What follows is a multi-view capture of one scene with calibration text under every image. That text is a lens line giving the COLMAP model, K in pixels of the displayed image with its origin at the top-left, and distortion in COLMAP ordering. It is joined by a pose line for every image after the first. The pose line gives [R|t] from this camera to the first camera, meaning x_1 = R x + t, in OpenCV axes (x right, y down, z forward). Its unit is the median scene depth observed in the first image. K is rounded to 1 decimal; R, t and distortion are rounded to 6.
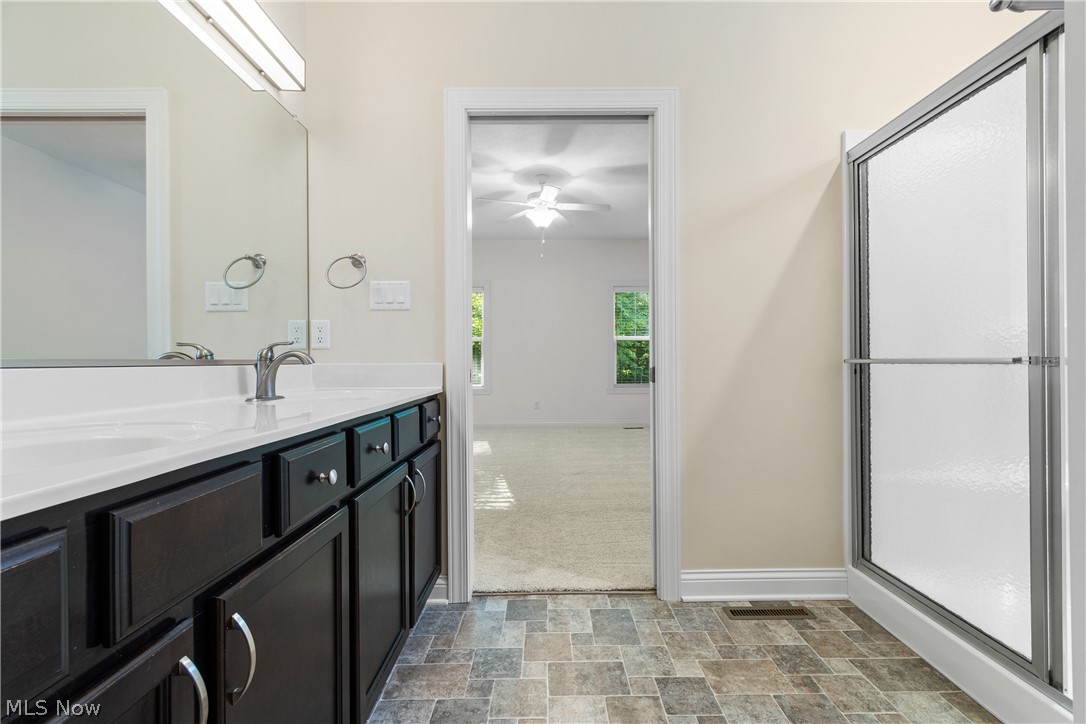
lens RADIAL K [[486.0, 0, 545.6], [0, 486.0, 358.1], [0, 0, 1]] dist [0.002986, -0.000900]
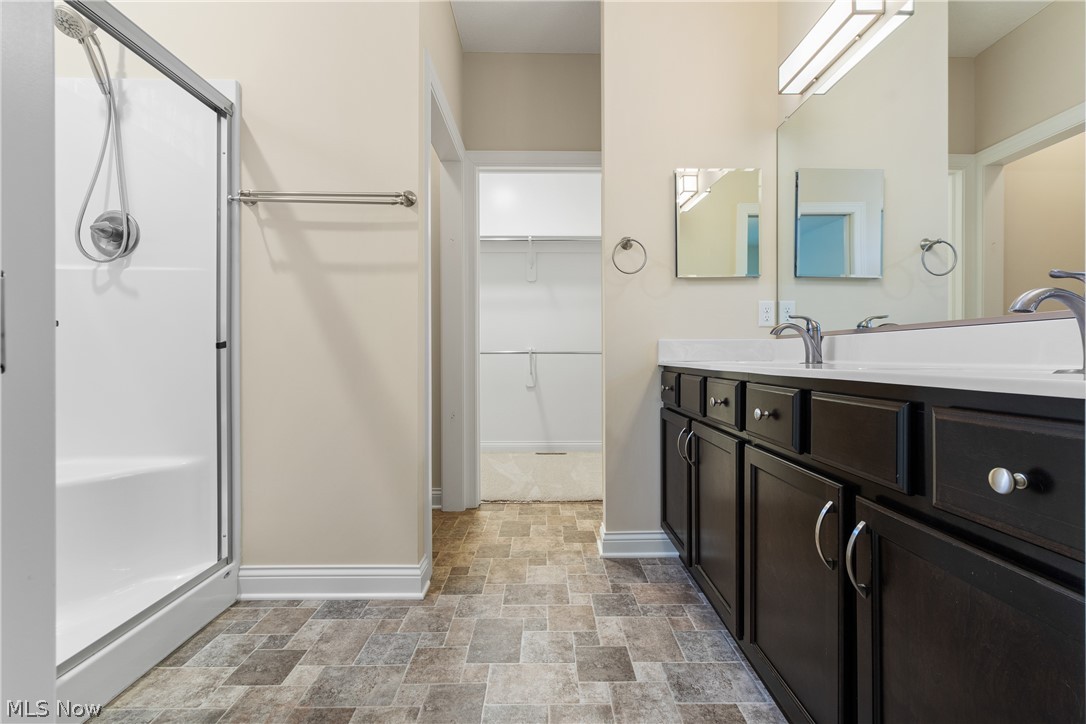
lens RADIAL K [[486.0, 0, 548.4], [0, 486.0, 362.1], [0, 0, 1]] dist [0.002986, -0.000900]
pose [[-0.999911, 0.008019, -0.010655, 0.057121], [0.007998, 0.999966, 0.002041, 0.064411], [0.010671, 0.001956, -0.999941, 1.975849]]
